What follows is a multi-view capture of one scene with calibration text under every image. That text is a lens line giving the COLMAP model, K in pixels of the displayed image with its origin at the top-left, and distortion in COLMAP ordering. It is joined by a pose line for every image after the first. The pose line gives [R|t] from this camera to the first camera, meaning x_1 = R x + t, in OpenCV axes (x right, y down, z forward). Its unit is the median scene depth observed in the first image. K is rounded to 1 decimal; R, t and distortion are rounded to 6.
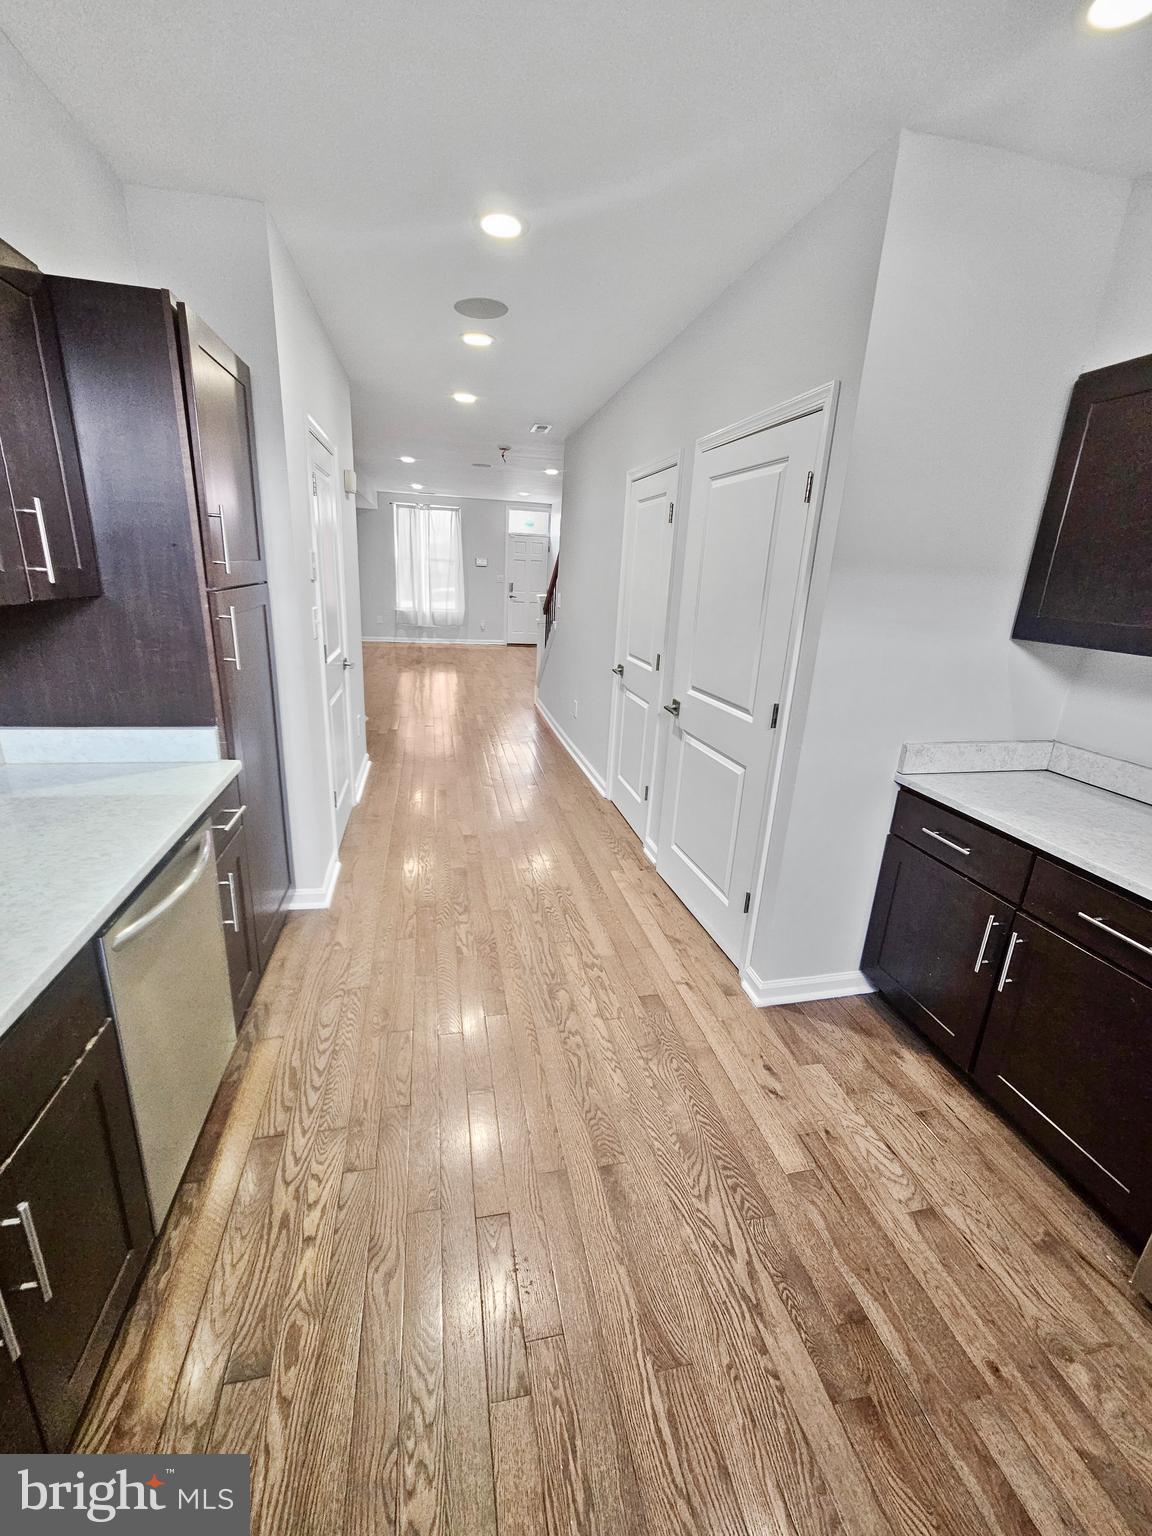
lens RADIAL K [[629.6, 0, 575.4], [0, 629.6, 770.0], [0, 0, 1]] dist [0.001755, 0.001358]
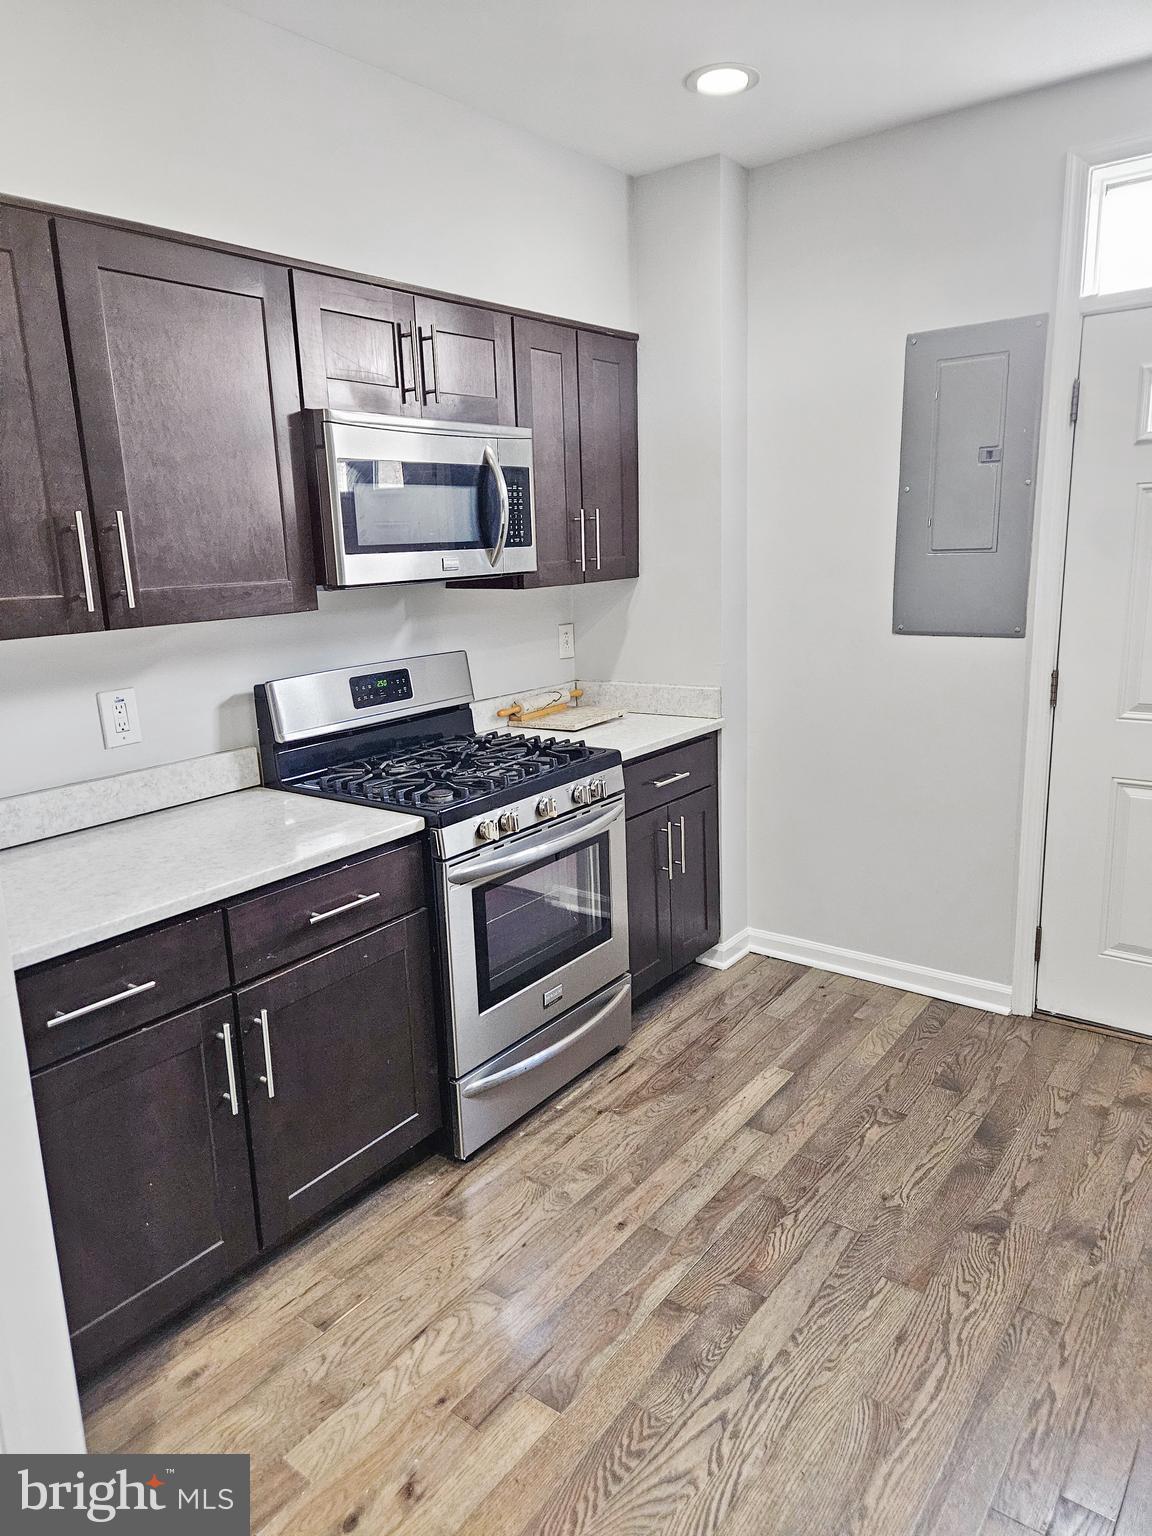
lens RADIAL K [[1029.1, 0, 562.9], [0, 1029.1, 753.1], [0, 0, 1]] dist [0.053808, -0.045141]
pose [[-0.641966, -0.180017, 0.745301, -0.299294], [0.240819, 0.875517, 0.418898, -0.352059], [-0.727933, 0.448401, -0.518701, 1.053681]]
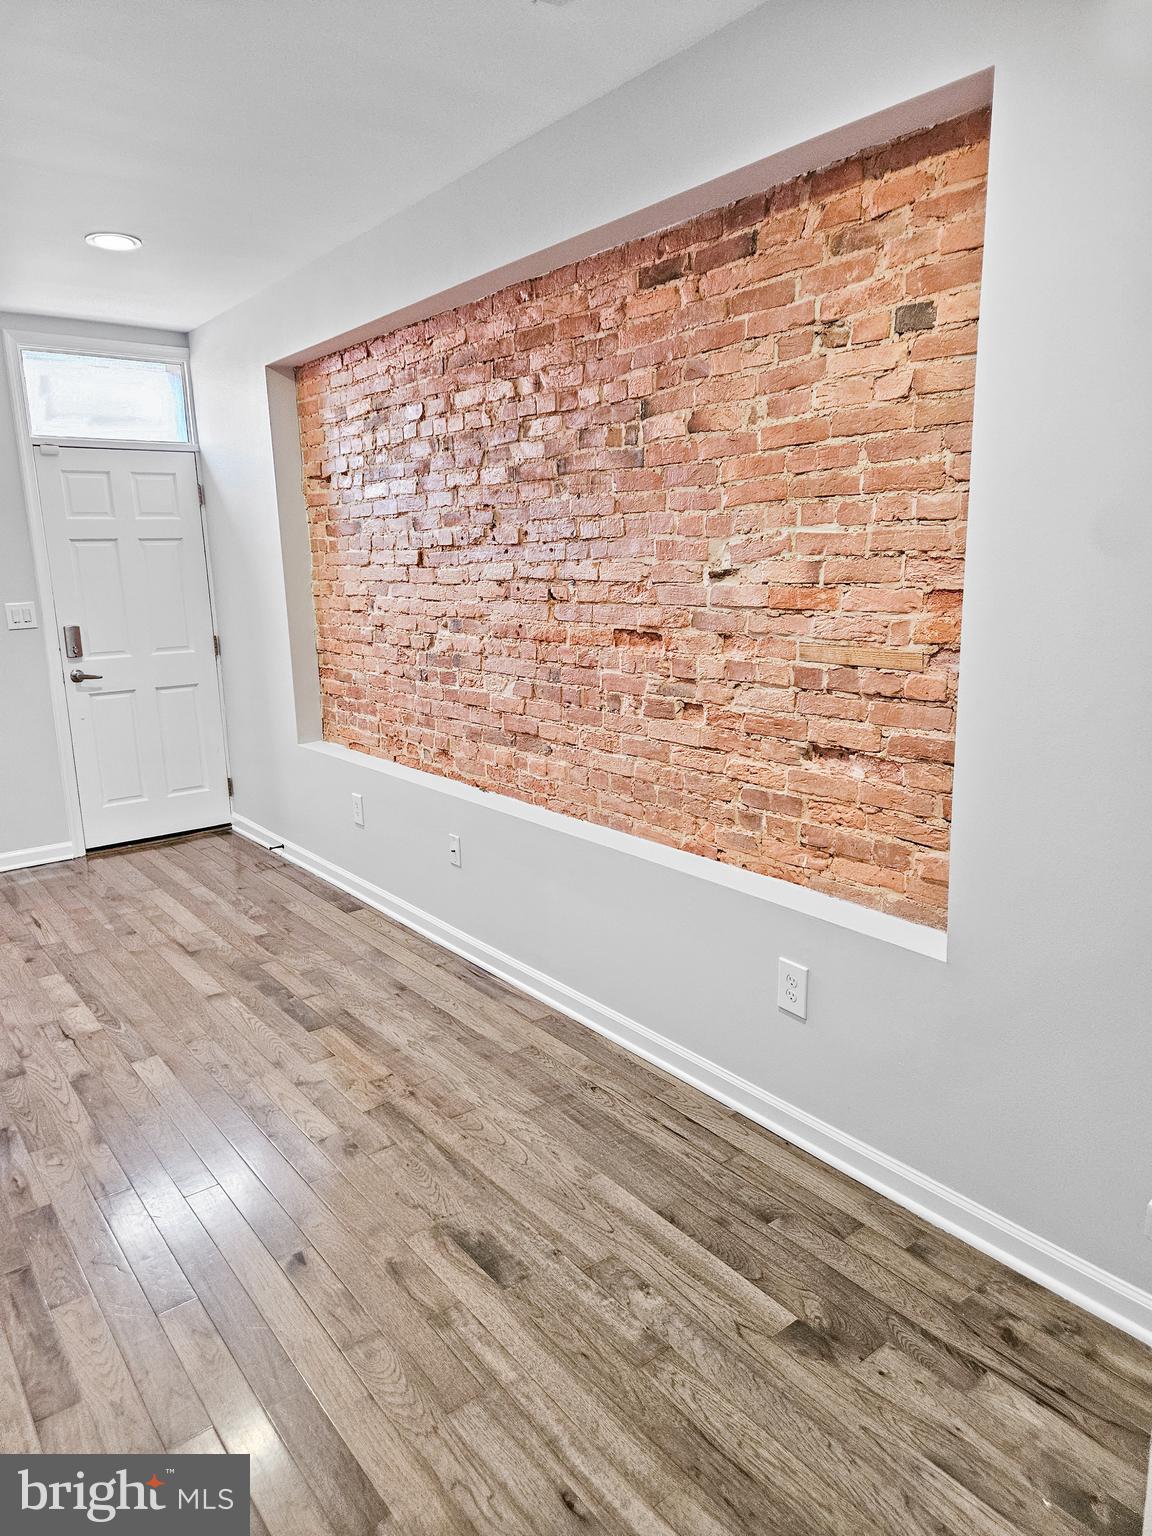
lens RADIAL K [[1029.1, 0, 573.5], [0, 1029.1, 769.1], [0, 0, 1]] dist [0.053808, -0.045141]
pose [[0.903289, -0.154692, 0.400175, -0.965721], [0.189549, 0.980659, -0.048770, -1.807123], [-0.384891, 0.119906, 0.915140, 5.396858]]
